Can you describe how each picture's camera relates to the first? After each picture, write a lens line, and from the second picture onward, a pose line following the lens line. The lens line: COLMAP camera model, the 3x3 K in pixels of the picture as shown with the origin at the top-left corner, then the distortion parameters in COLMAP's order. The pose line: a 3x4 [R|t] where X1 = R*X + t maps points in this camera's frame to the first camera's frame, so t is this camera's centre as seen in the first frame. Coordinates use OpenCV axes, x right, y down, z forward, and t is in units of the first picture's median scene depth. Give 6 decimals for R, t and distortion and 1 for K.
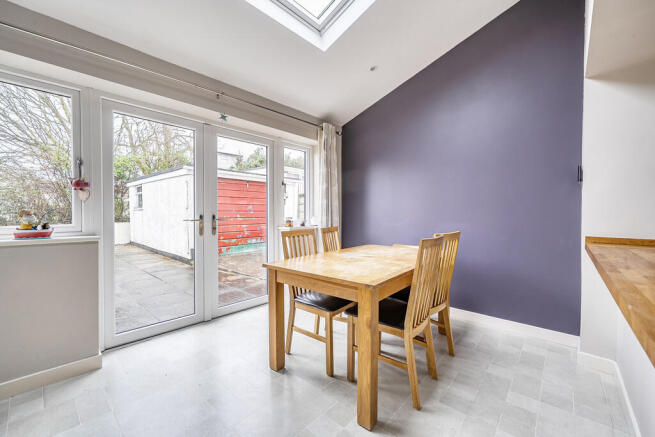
lens RADIAL K [[263.5, 0, 329.9], [0, 263.5, 217.3], [0, 0, 1]] dist [0.014627, 0.000085]
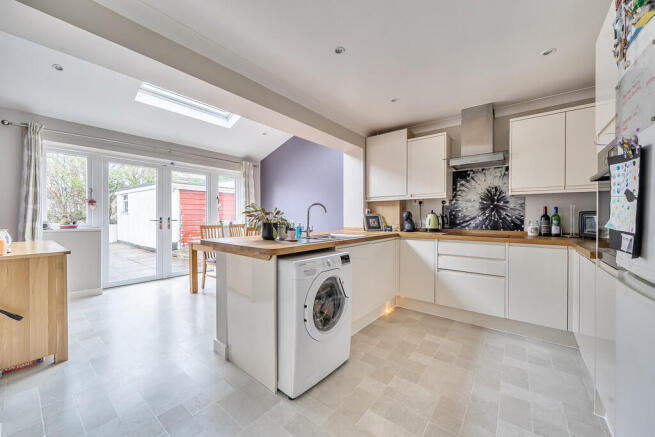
lens RADIAL K [[238.1, 0, 327.0], [0, 238.1, 217.3], [0, 0, 1]] dist [-0.001068, -0.000020]
pose [[0.996991, -0.001717, 0.077494, 0.400165], [0.002642, 0.999926, -0.011842, 0.010234], [-0.077468, 0.012011, 0.996923, -0.533551]]
